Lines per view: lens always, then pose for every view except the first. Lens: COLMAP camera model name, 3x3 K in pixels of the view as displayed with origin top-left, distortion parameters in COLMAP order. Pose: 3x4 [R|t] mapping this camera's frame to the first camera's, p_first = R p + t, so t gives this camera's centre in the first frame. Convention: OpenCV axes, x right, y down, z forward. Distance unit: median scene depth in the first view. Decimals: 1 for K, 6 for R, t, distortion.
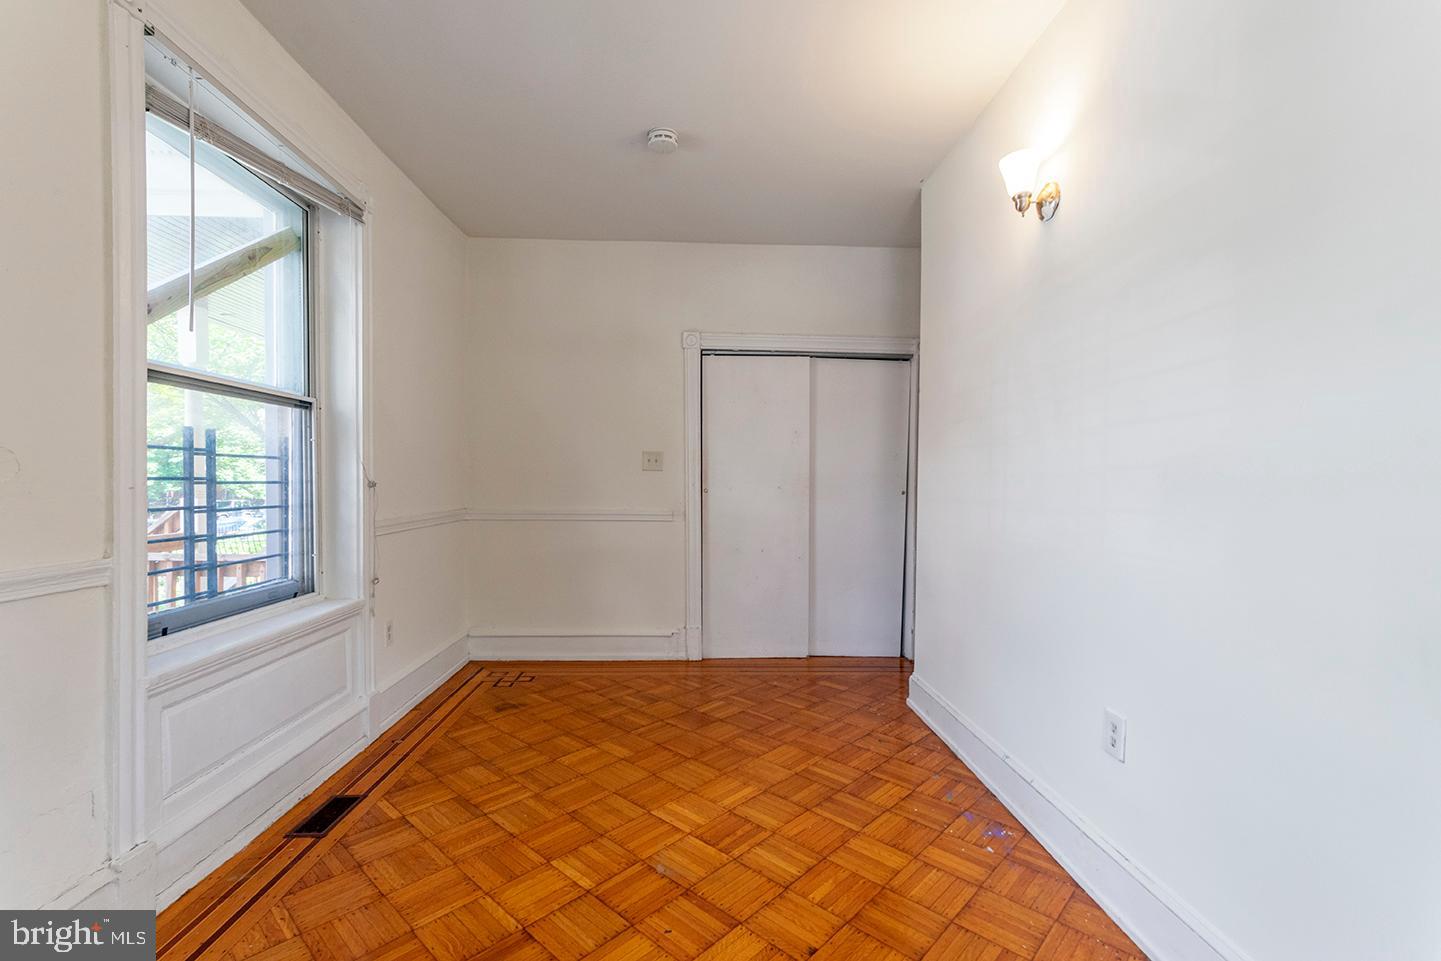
lens RADIAL K [[627.4, 0, 715.3], [0, 627.4, 484.9], [0, 0, 1]] dist [-0.004423, 0.000290]
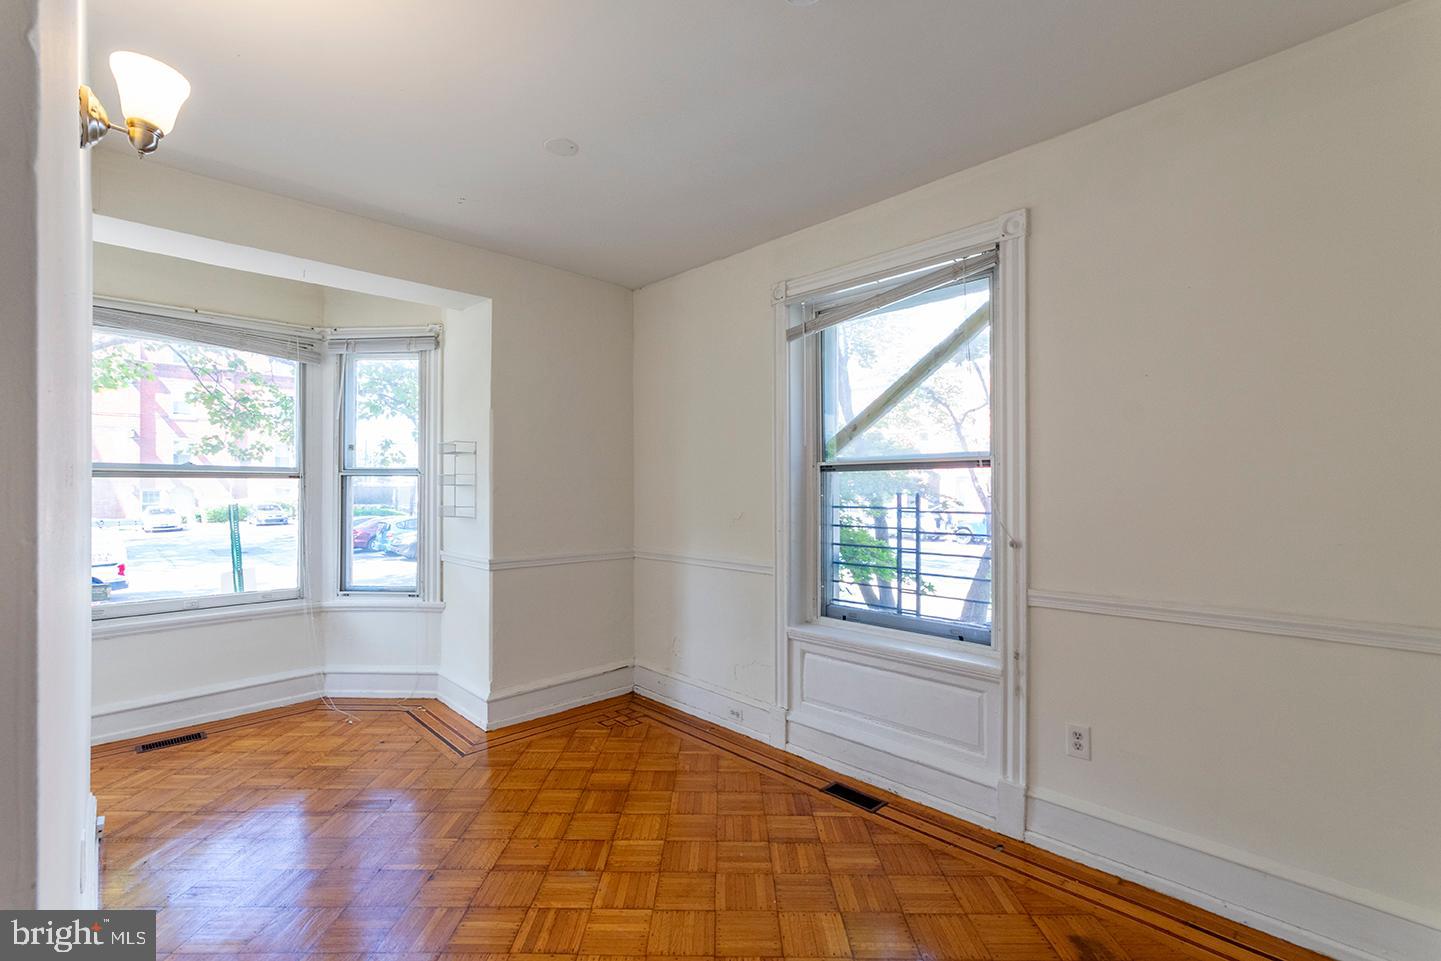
lens RADIAL K [[627.4, 0, 711.6], [0, 627.4, 483.0], [0, 0, 1]] dist [-0.004423, 0.000290]
pose [[-0.738053, -0.012065, -0.674635, 0.478879], [-0.009330, 0.999927, -0.007676, -0.101253], [0.674678, 0.000629, -0.738111, 1.815181]]
